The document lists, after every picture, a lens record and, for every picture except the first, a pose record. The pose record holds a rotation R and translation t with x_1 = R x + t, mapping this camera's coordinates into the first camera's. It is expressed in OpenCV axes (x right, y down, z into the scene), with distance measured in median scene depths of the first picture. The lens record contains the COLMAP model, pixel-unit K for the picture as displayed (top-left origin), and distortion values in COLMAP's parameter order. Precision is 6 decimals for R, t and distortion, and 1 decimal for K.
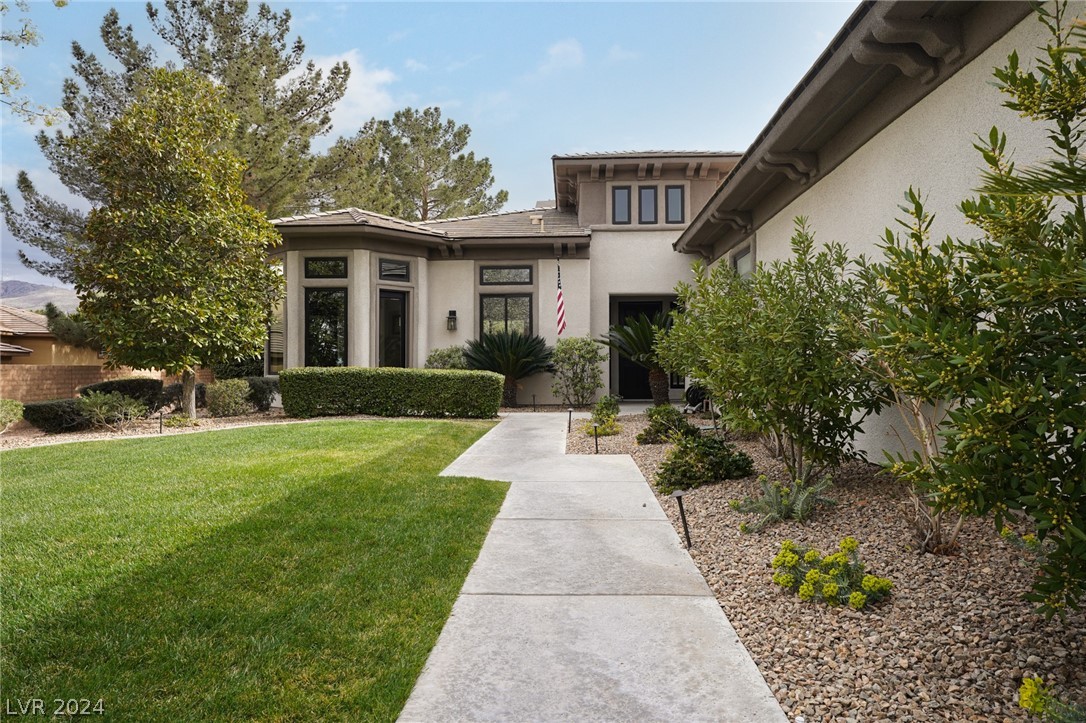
lens RADIAL K [[700.9, 0, 543.0], [0, 700.9, 361.5], [0, 0, 1]] dist [-0.001243, -0.000111]
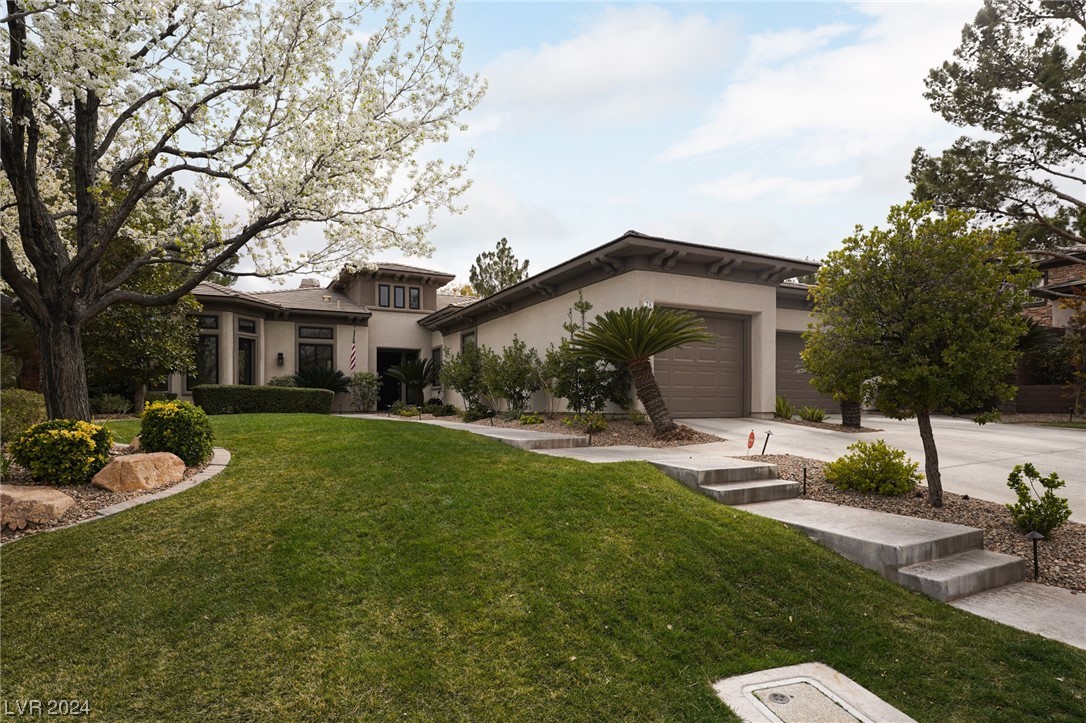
lens RADIAL K [[558.8, 0, 542.0], [0, 558.8, 402.0], [0, 0, 1]] dist [0.001088, 0.000195]
pose [[0.866314, 0.003303, 0.499489, -0.248965], [-0.005369, 0.999982, 0.002698, 0.032742], [-0.499471, -0.005019, 0.866316, -0.401179]]
